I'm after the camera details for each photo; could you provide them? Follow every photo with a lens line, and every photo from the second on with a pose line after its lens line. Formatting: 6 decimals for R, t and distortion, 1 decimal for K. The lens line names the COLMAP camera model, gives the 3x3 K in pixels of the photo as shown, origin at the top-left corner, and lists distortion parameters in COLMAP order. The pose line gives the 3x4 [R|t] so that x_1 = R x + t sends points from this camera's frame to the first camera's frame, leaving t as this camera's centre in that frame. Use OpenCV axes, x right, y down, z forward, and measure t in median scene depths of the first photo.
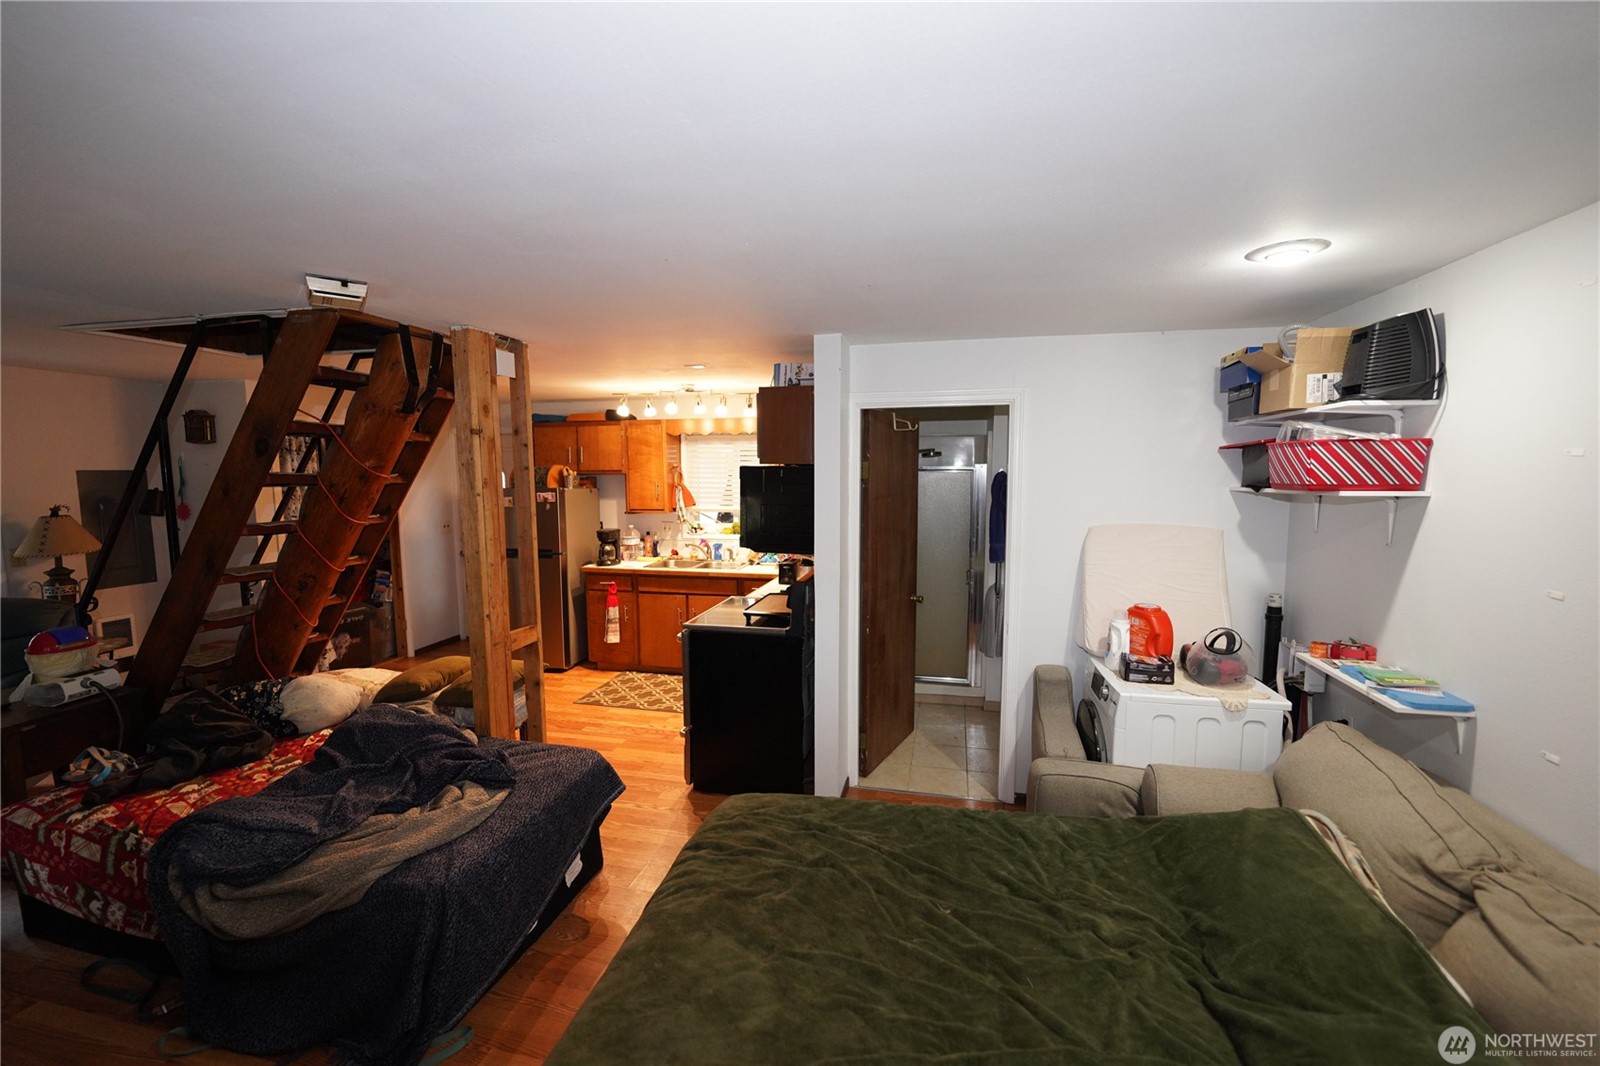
lens RADIAL K [[649.3, 0, 809.6], [0, 649.3, 535.5], [0, 0, 1]] dist [-0.008554, -0.002991]
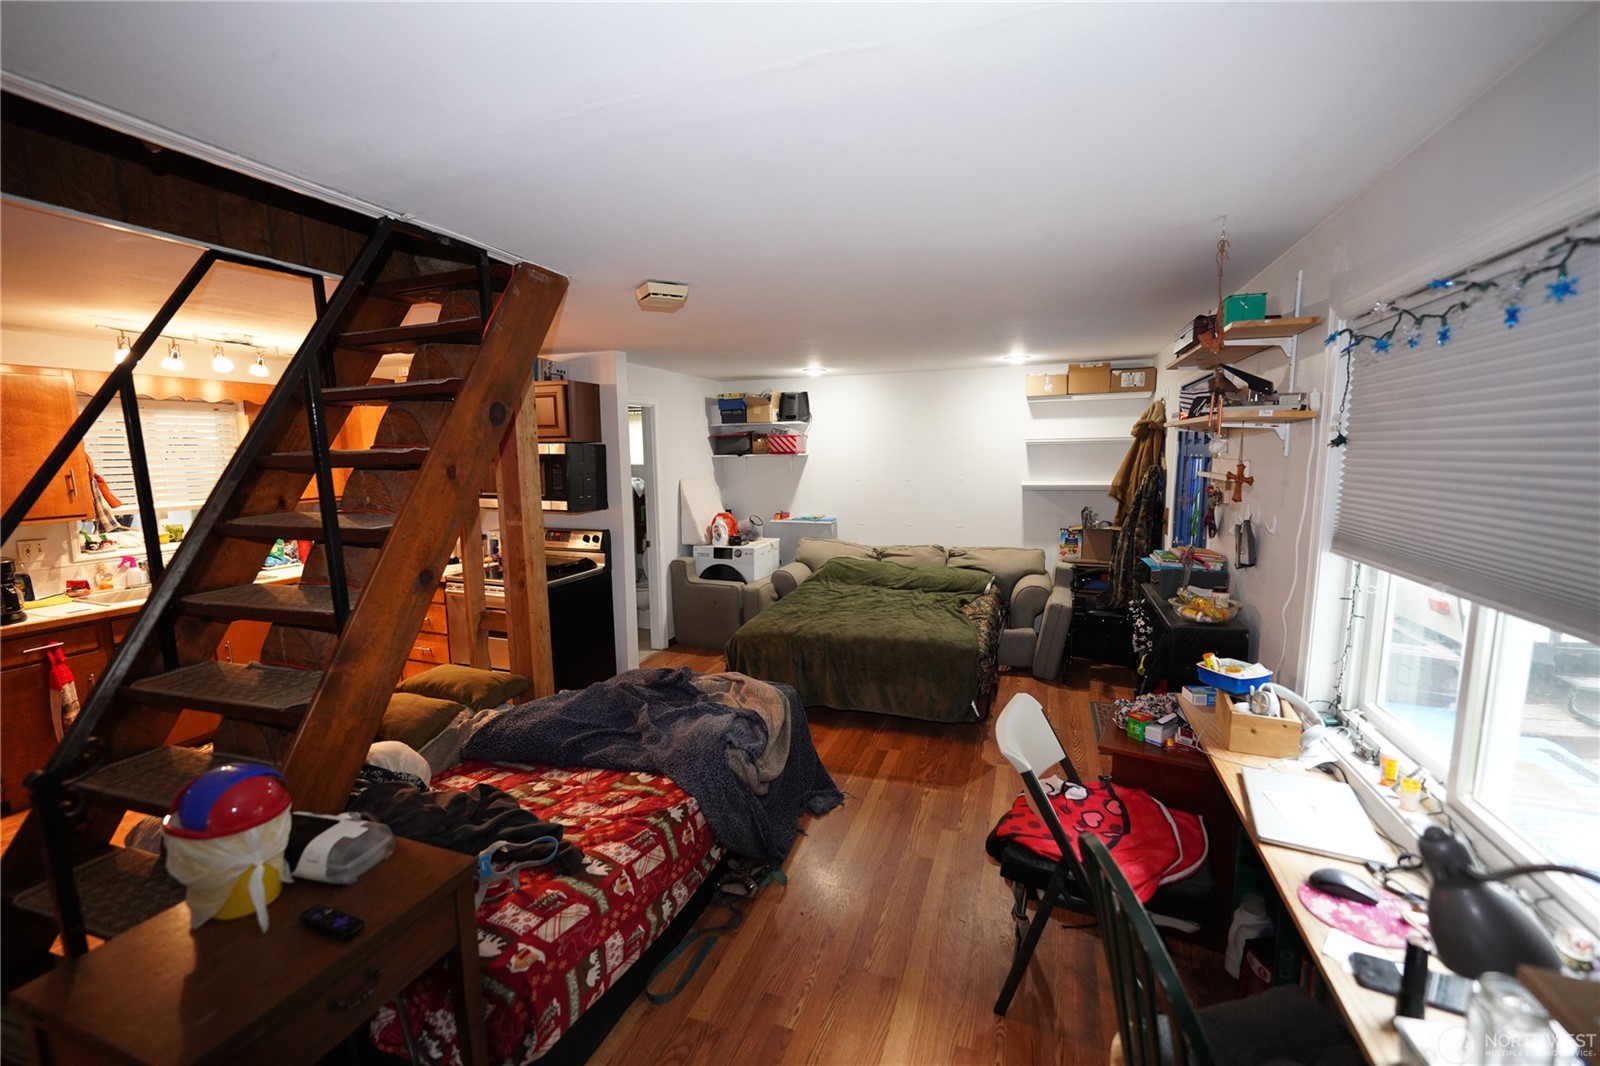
lens RADIAL K [[649.3, 0, 809.6], [0, 649.3, 535.5], [0, 0, 1]] dist [-0.008554, -0.002991]
pose [[0.117414, -0.130361, 0.984490, -1.666757], [0.107208, 0.987217, 0.117936, -0.039429], [-0.987279, 0.091697, 0.129889, 0.522176]]
